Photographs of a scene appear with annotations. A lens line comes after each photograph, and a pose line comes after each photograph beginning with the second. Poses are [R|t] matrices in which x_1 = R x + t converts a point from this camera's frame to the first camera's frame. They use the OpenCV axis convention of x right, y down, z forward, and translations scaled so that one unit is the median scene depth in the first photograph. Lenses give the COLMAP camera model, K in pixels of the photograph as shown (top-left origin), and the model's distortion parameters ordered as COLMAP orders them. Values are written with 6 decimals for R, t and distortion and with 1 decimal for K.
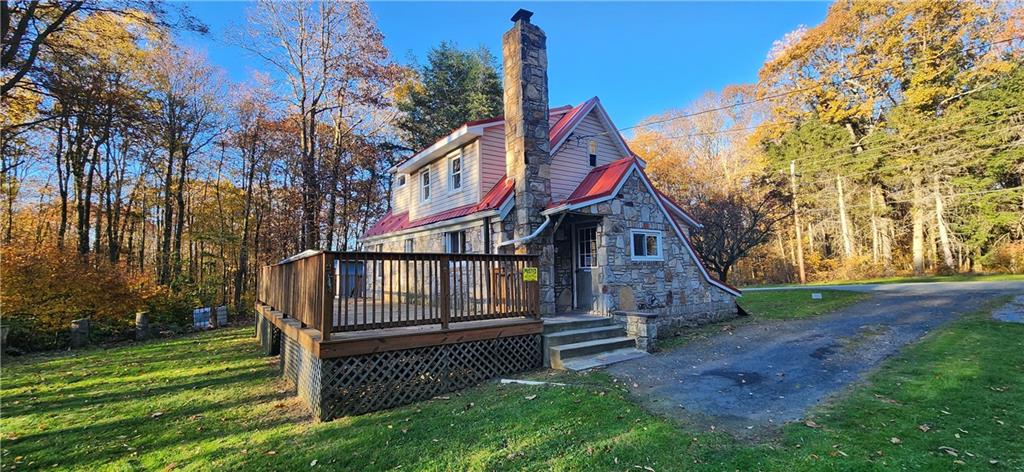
lens RADIAL K [[424.2, 0, 512.0], [0, 424.2, 236.0], [0, 0, 1]] dist [-0.000333, 0.000033]
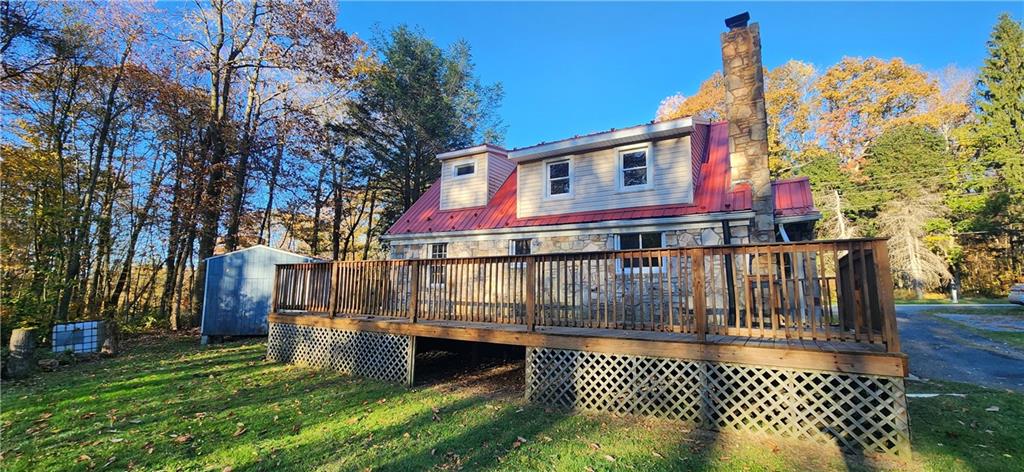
lens RADIAL K [[424.2, 0, 512.0], [0, 424.2, 236.0], [0, 0, 1]] dist [-0.000333, 0.000033]
pose [[0.914742, 0.085605, 0.394866, -0.665851], [-0.065433, 0.995783, -0.064298, 0.063662], [-0.398705, 0.032978, 0.916486, 0.269160]]
